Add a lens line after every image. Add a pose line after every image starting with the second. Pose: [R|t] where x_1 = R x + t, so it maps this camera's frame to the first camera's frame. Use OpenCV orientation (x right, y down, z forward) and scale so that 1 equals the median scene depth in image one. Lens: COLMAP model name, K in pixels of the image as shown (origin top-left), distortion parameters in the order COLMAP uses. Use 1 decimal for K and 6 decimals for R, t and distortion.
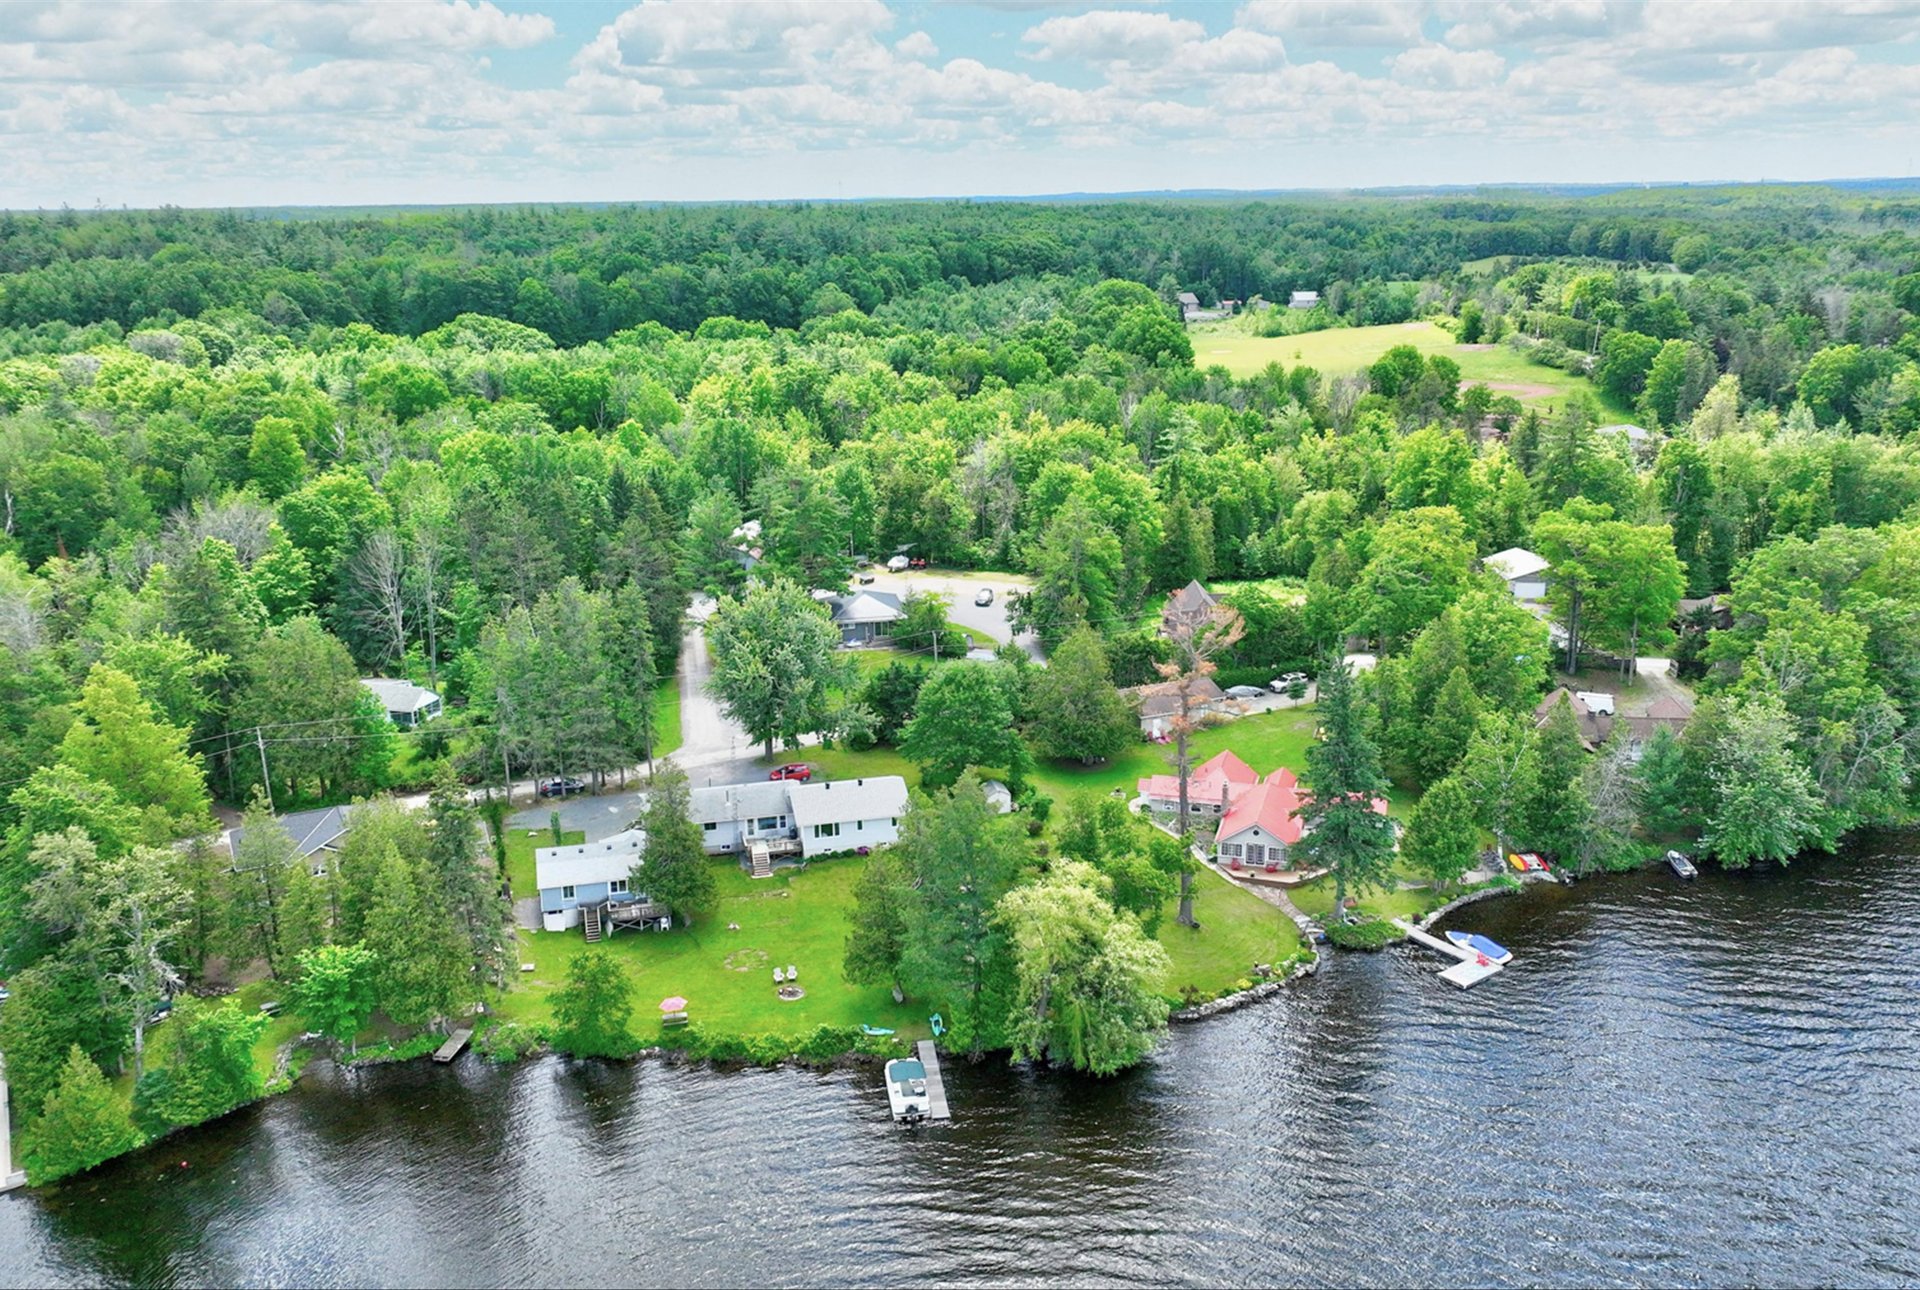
lens RADIAL K [[1655.8, 0, 960.0], [0, 1655.8, 645.0], [0, 0, 1]] dist [0.001441, 0.000129]
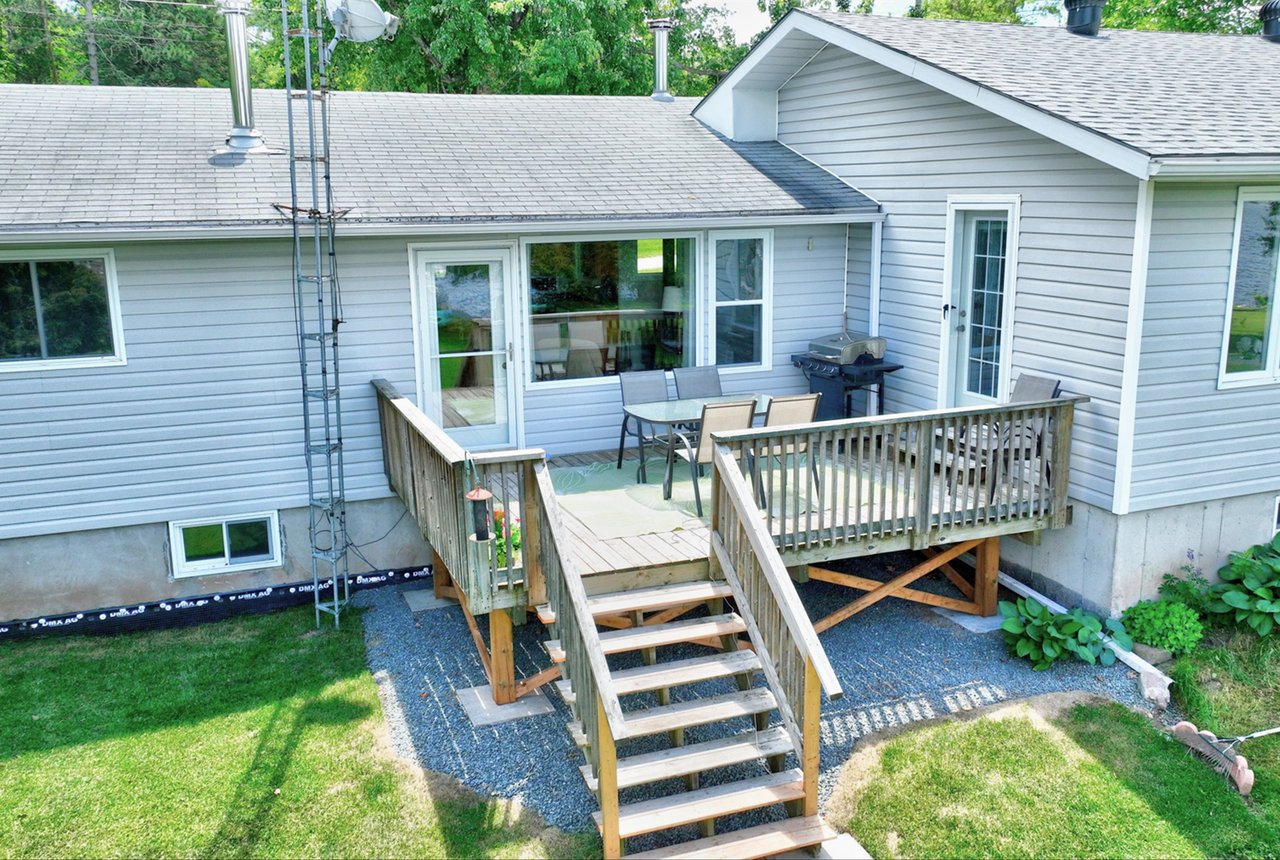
lens RADIAL K [[1103.9, 0, 640.0], [0, 1103.9, 430.0], [0, 0, 1]] dist [0.001441, 0.000129]
pose [[0.991606, -0.026792, 0.126491, -0.135100], [0.034164, 0.997820, -0.056472, 0.130255], [-0.124702, 0.060319, 0.990359, 1.008751]]
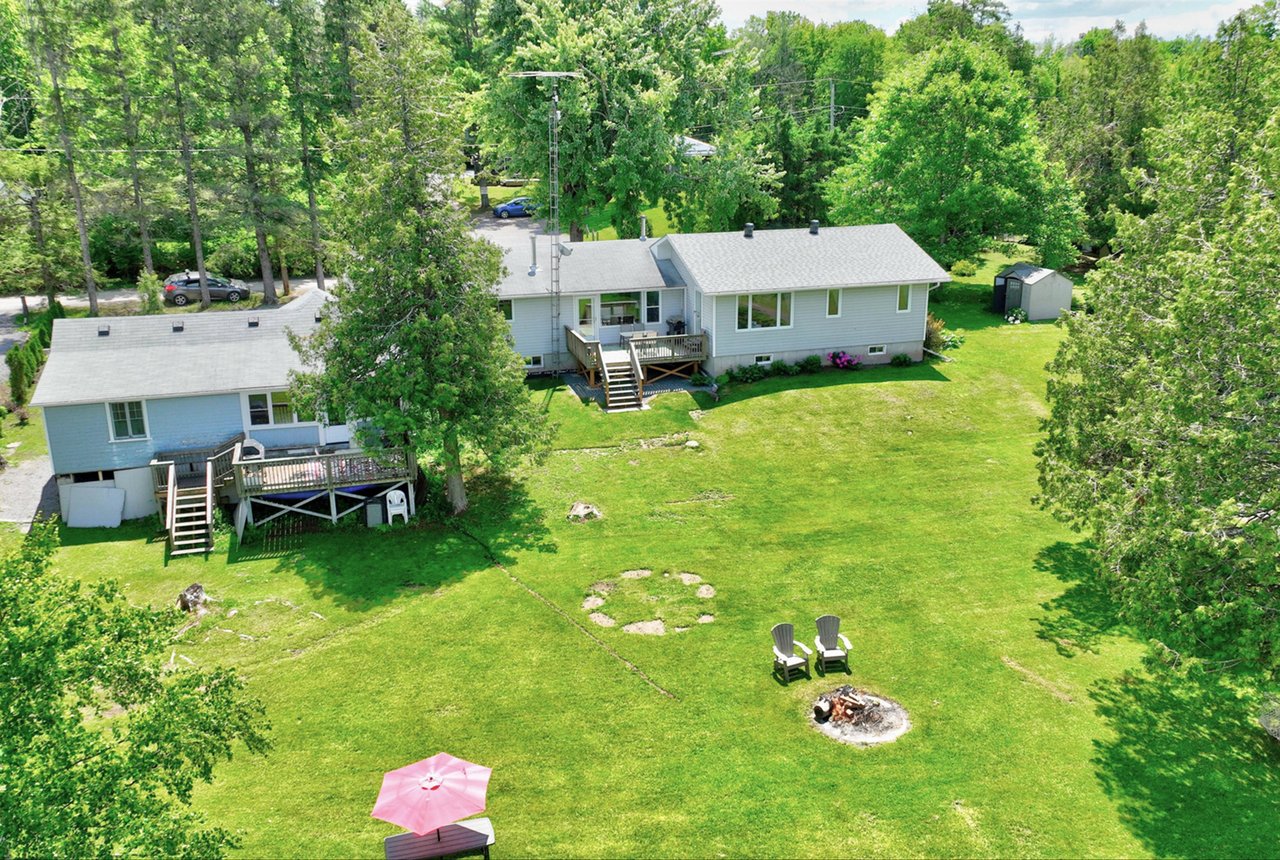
lens RADIAL K [[1103.9, 0, 640.0], [0, 1103.9, 430.0], [0, 0, 1]] dist [0.001441, 0.000129]
pose [[0.999414, -0.008870, 0.033063, -0.132111], [0.008017, 0.999634, 0.025855, 0.145006], [-0.033280, -0.025575, 0.999119, 0.751337]]
